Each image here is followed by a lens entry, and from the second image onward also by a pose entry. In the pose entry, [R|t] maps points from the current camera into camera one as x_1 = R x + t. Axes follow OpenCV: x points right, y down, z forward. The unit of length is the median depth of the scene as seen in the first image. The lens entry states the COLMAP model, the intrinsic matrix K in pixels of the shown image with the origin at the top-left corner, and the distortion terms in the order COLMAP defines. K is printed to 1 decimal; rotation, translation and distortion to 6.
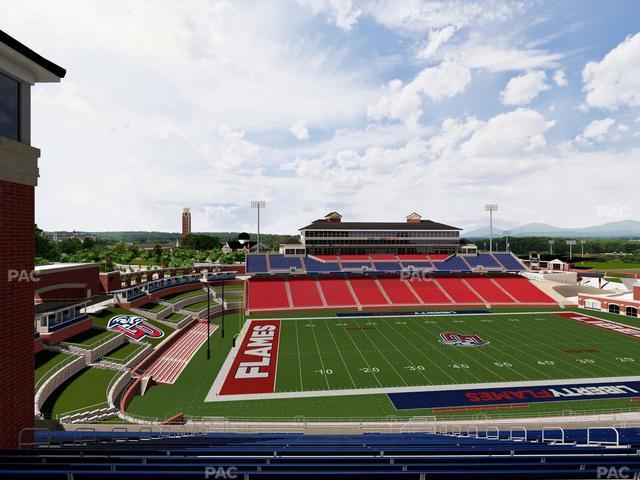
lens RADIAL K [[320.1, 0, 320.0], [0, 320.1, 240.0], [0, 0, 1]] dist [0.000220, 0.000000]
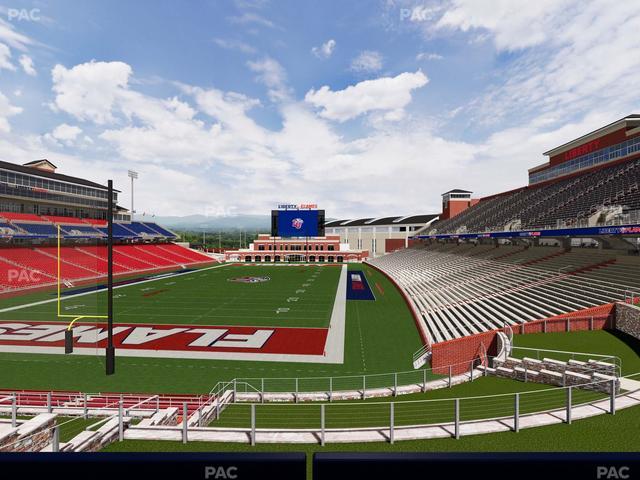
lens RADIAL K [[320.1, 0, 320.0], [0, 320.1, 240.0], [0, 0, 1]] dist [0.000220, 0.000000]
pose [[0.186179, 0.000137, 0.982516, -0.322266], [-0.000182, 1.000000, -0.000105, 0.103961], [-0.982516, -0.000159, 0.186179, 0.331424]]
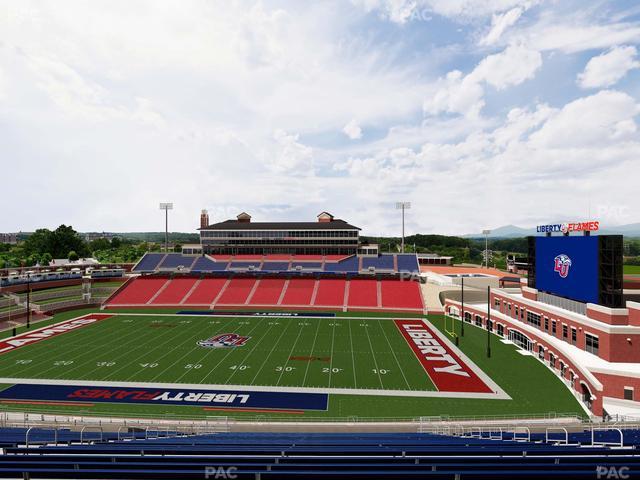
lens RADIAL K [[320.1, 0, 320.0], [0, 320.1, 240.0], [0, 0, 1]] dist [0.000220, 0.000000]
pose [[0.986394, -0.000029, -0.164398, 0.513968], [0.000030, 1.000000, 0.000001, 0.000103], [0.164398, -0.000006, 0.986394, 0.042630]]
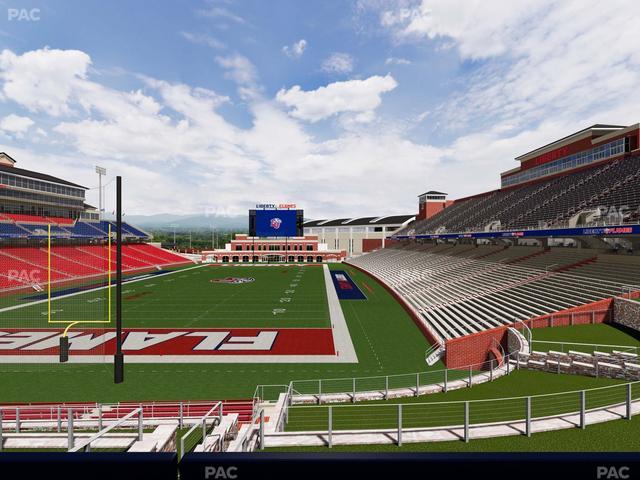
lens RADIAL K [[320.1, 0, 320.0], [0, 320.1, 240.0], [0, 0, 1]] dist [0.000220, 0.000000]
pose [[0.097333, 0.000141, 0.995252, -0.325915], [-0.000165, 1.000000, -0.000126, 0.103929], [-0.995252, -0.000152, 0.097333, 0.358214]]
